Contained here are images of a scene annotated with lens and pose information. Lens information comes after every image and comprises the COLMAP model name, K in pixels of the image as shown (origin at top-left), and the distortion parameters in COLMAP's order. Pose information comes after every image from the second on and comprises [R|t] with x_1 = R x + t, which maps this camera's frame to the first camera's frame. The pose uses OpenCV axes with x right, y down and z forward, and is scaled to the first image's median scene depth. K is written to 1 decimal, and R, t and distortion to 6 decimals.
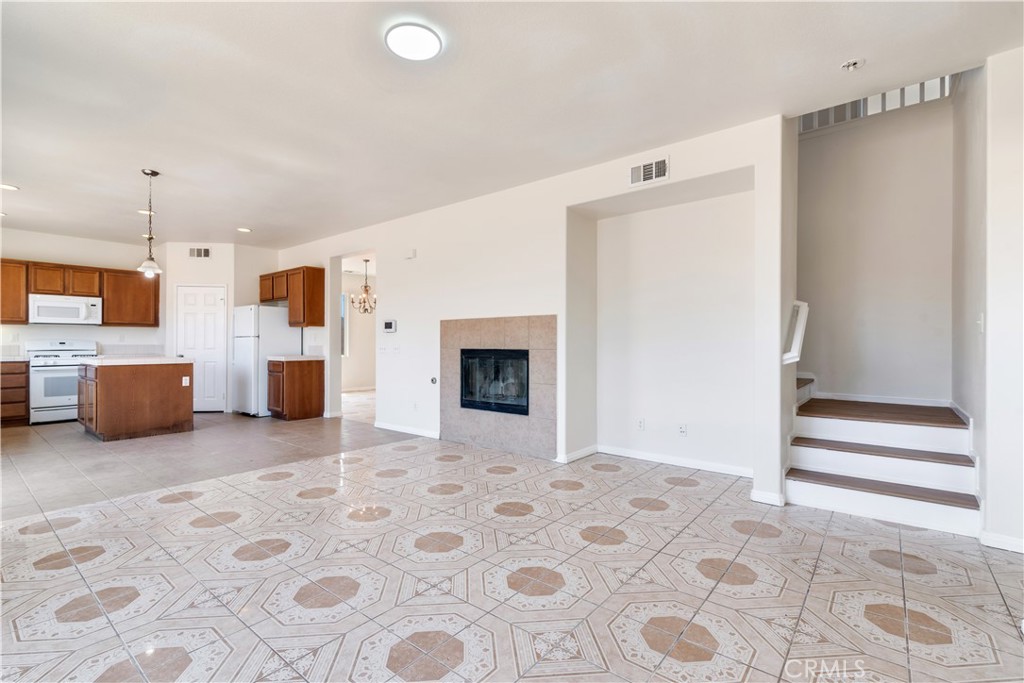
lens RADIAL K [[465.9, 0, 517.1], [0, 465.9, 350.2], [0, 0, 1]] dist [0.014082, 0.000095]
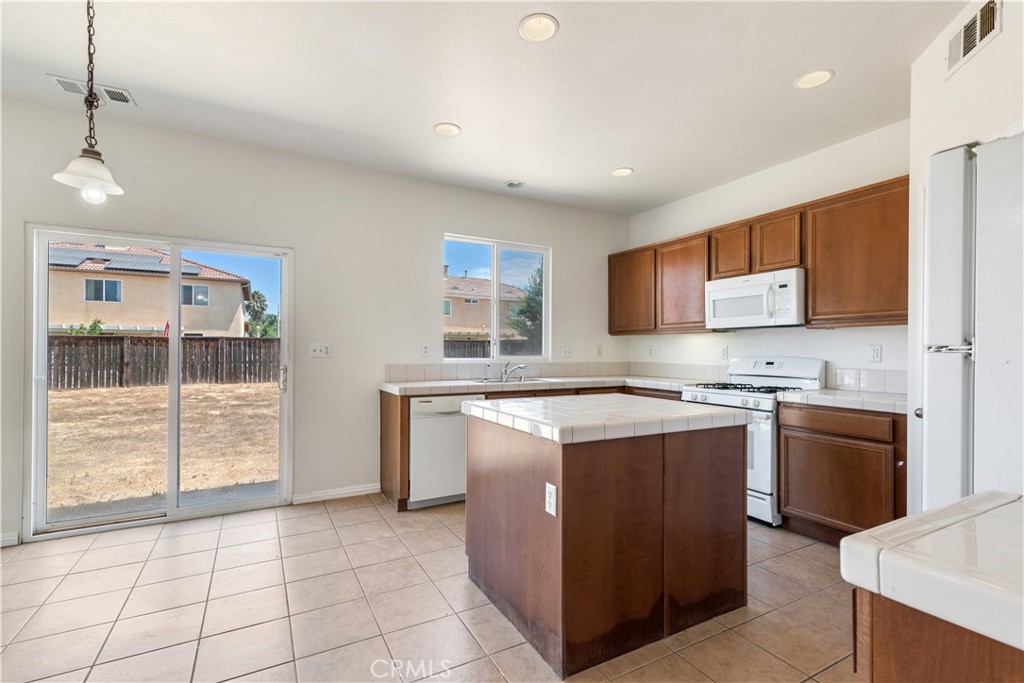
lens RADIAL K [[465.9, 0, 517.1], [0, 465.9, 350.2], [0, 0, 1]] dist [0.014082, 0.000095]
pose [[-0.376328, -0.004278, -0.926477, -0.355209], [-0.015175, 0.999884, 0.001547, -0.026785], [0.926362, 0.014642, -0.376349, 0.943360]]
